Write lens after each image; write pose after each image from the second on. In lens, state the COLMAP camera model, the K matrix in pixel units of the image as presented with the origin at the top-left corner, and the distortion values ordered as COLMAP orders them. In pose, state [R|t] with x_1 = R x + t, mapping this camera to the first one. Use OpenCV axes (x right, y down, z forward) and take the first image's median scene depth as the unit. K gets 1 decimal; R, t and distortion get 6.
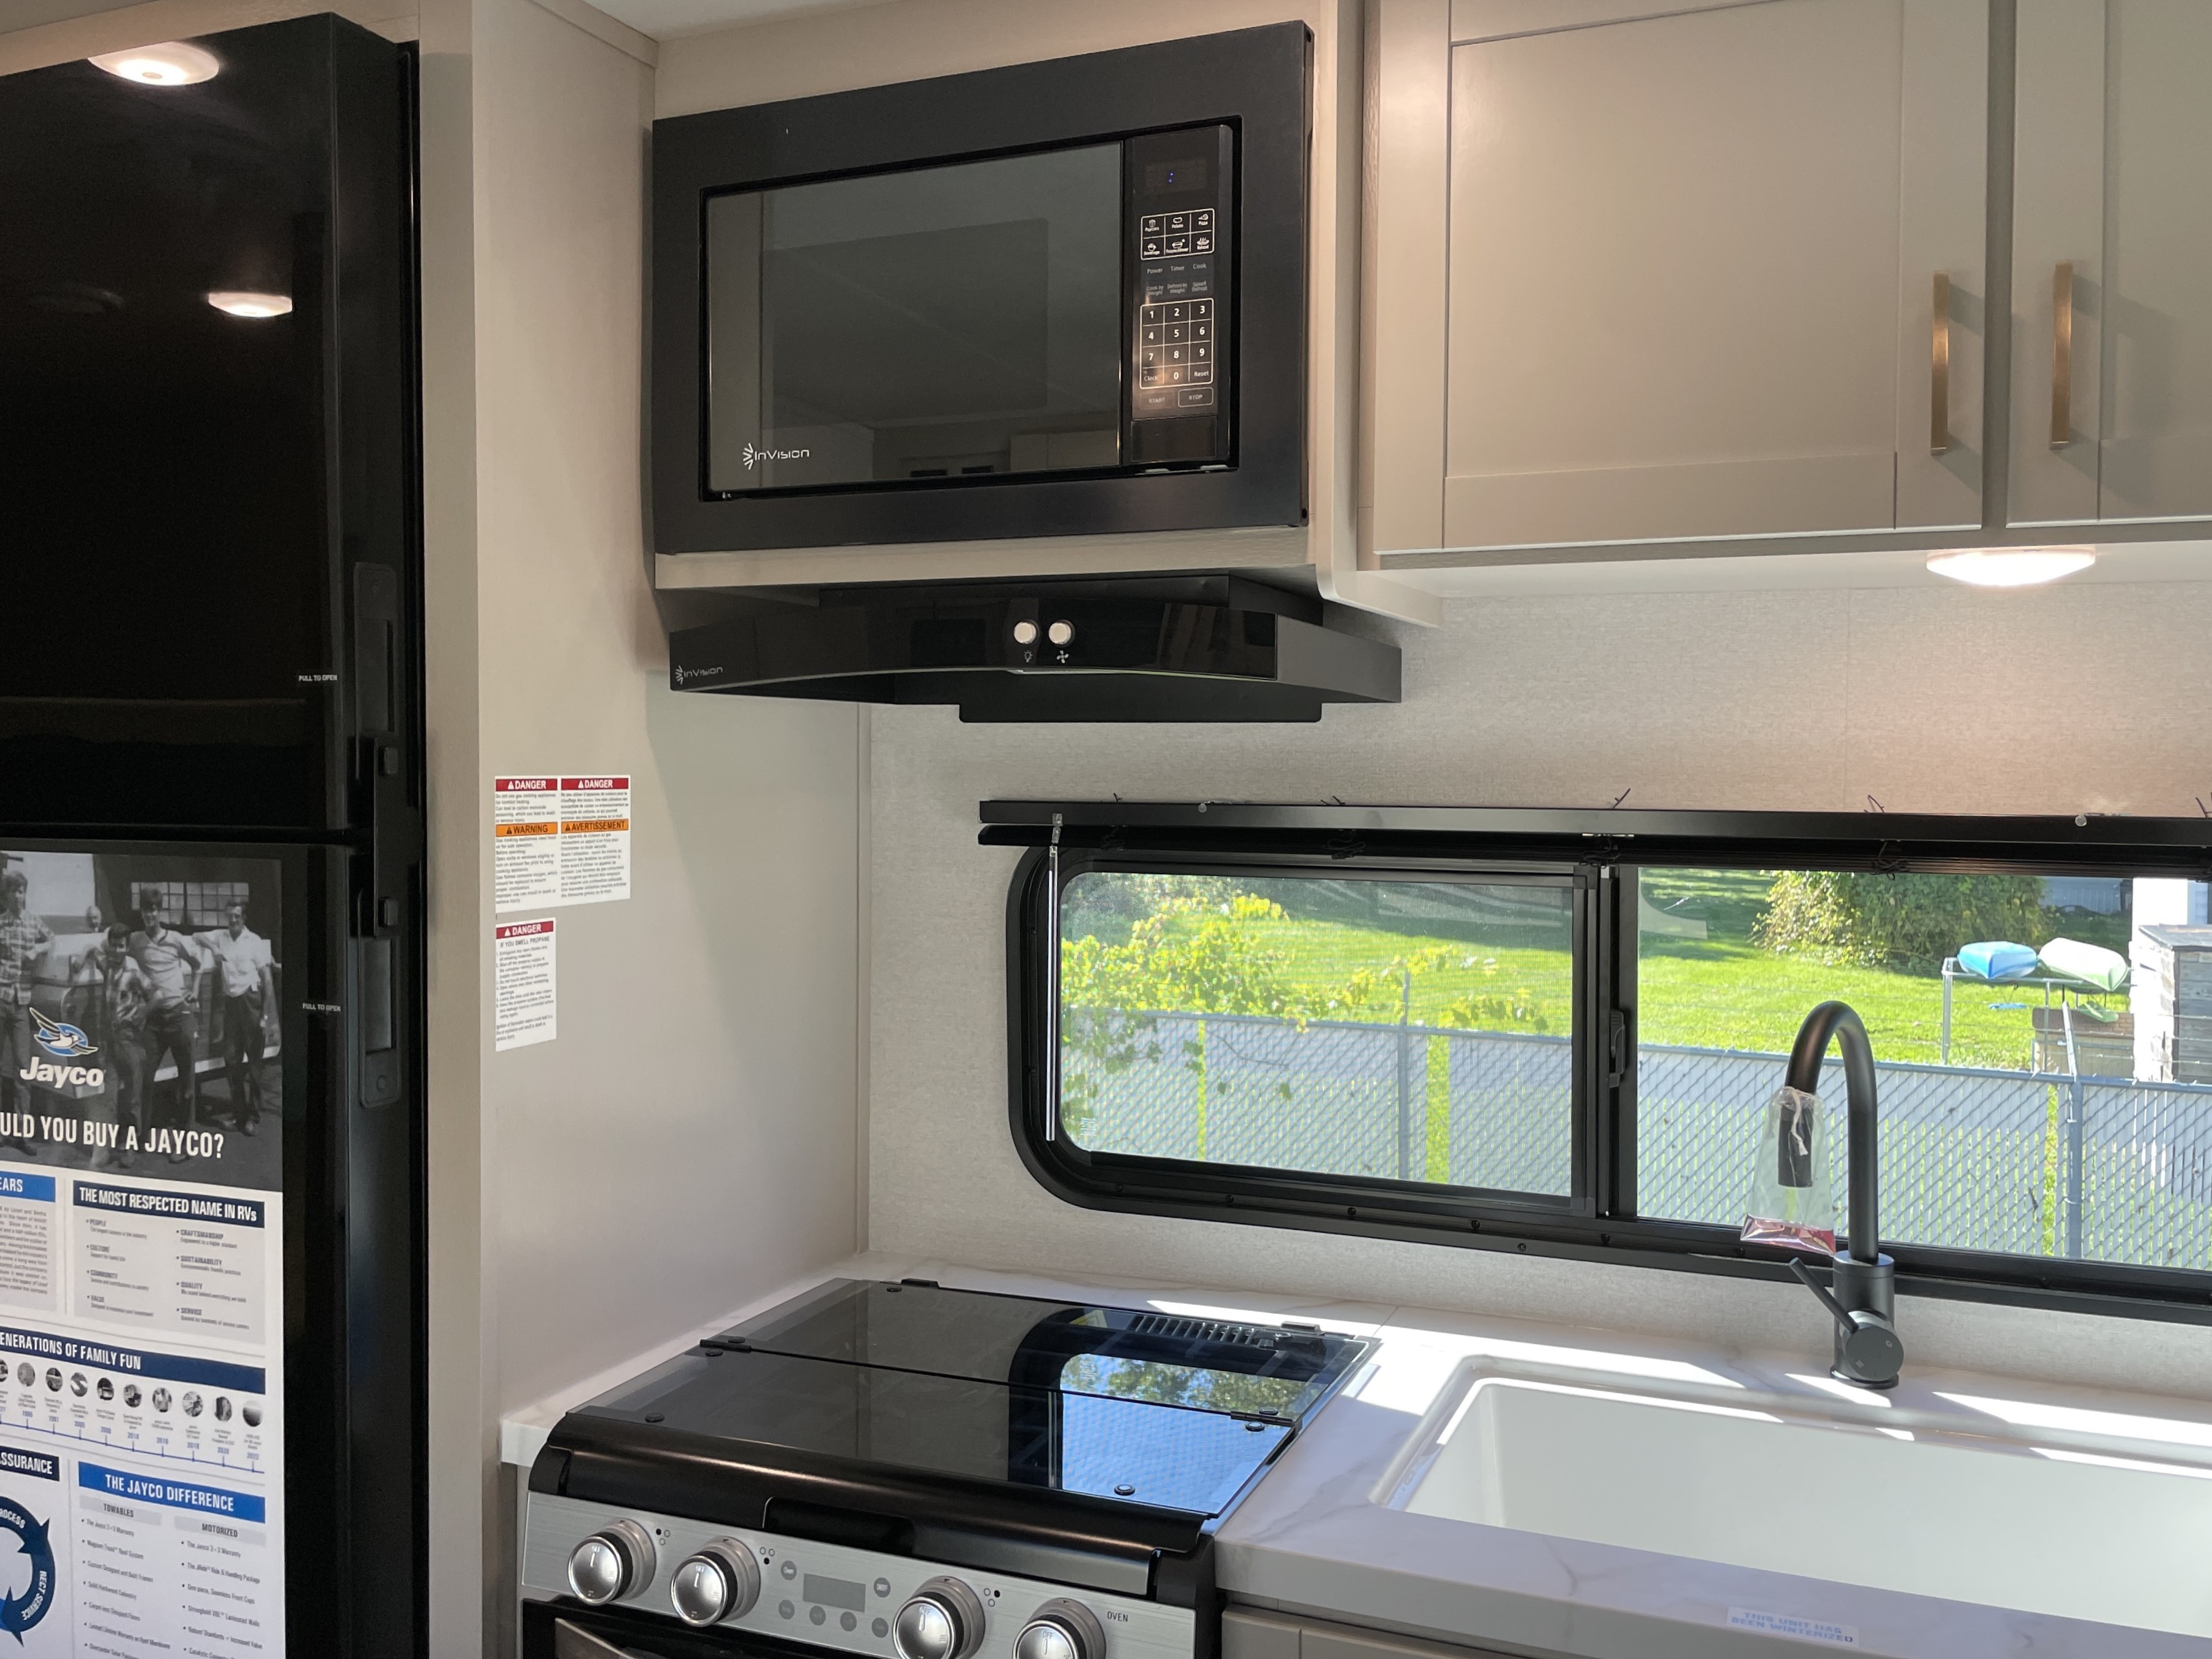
lens RADIAL K [[1842.2, 0, 1111.4], [0, 1842.2, 815.0], [0, 0, 1]] dist [0.065494, -0.087540]
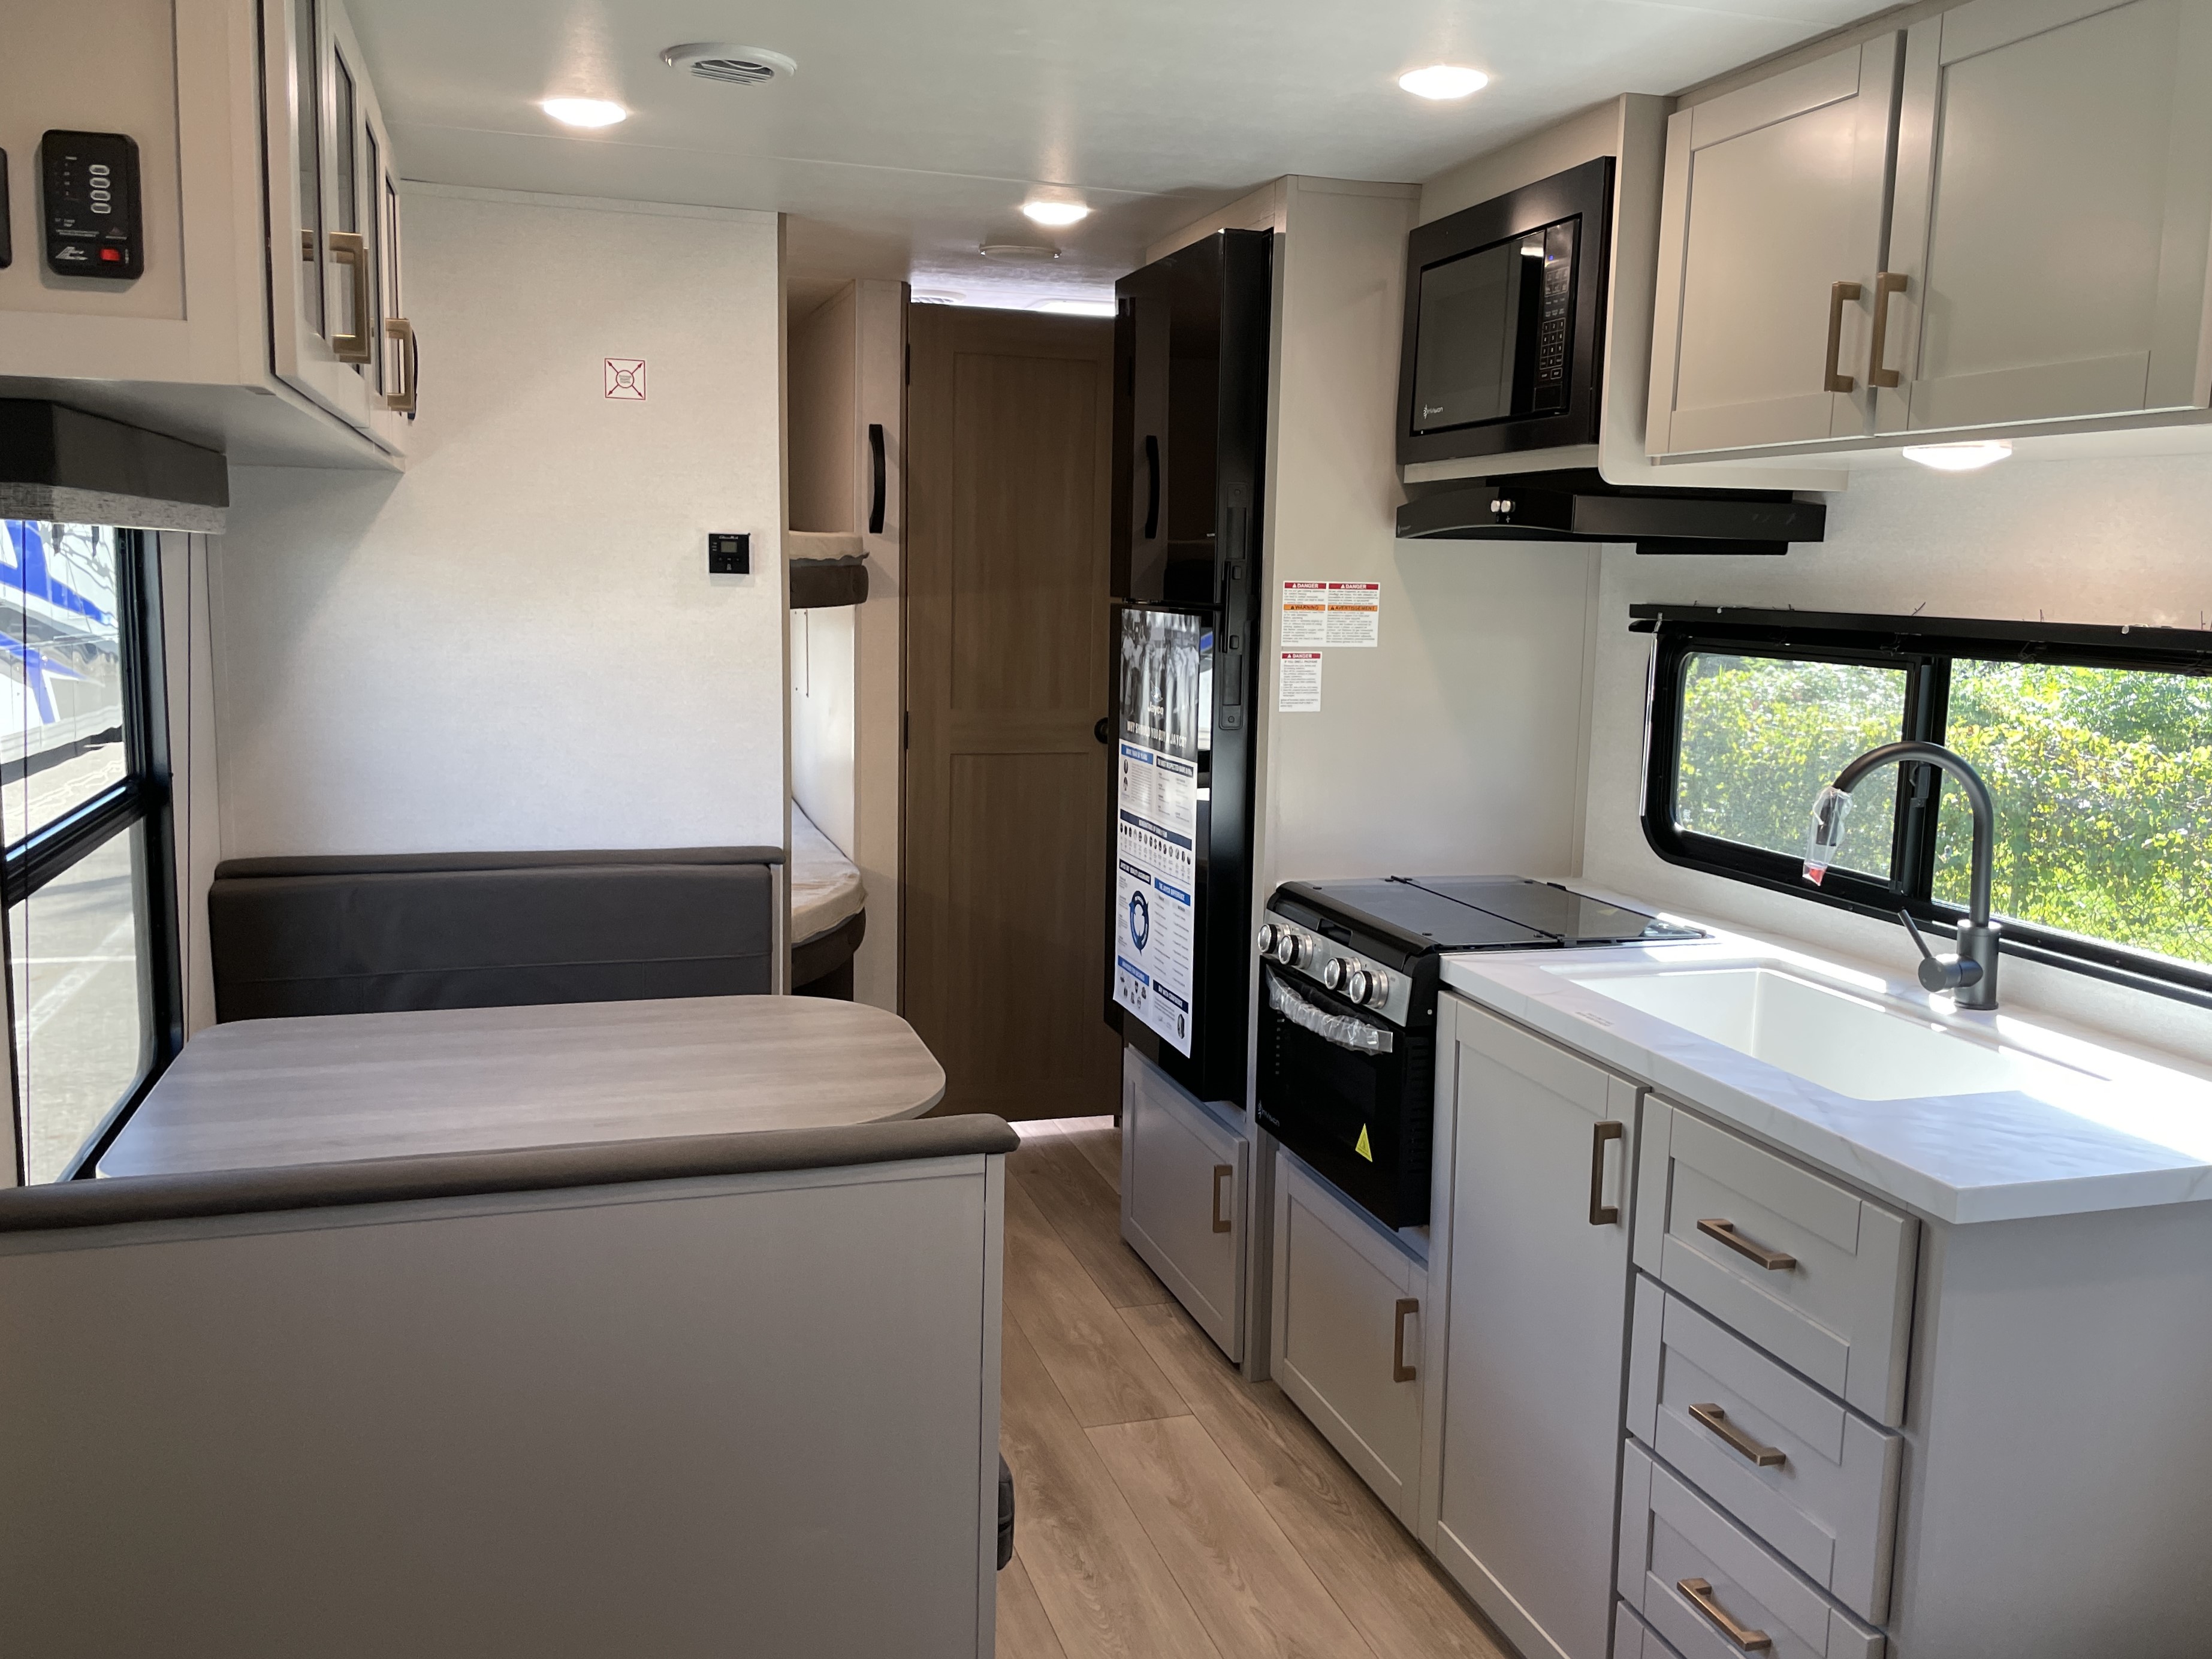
lens RADIAL K [[1707.2, 0, 1098.1], [0, 1707.2, 831.6], [0, 0, 1]] dist [0.064668, -0.084400]
pose [[0.641348, 0.127002, -0.756666, 0.967748], [-0.040616, 0.990442, 0.131814, 0.012635], [0.766174, -0.053805, 0.640376, -0.398265]]
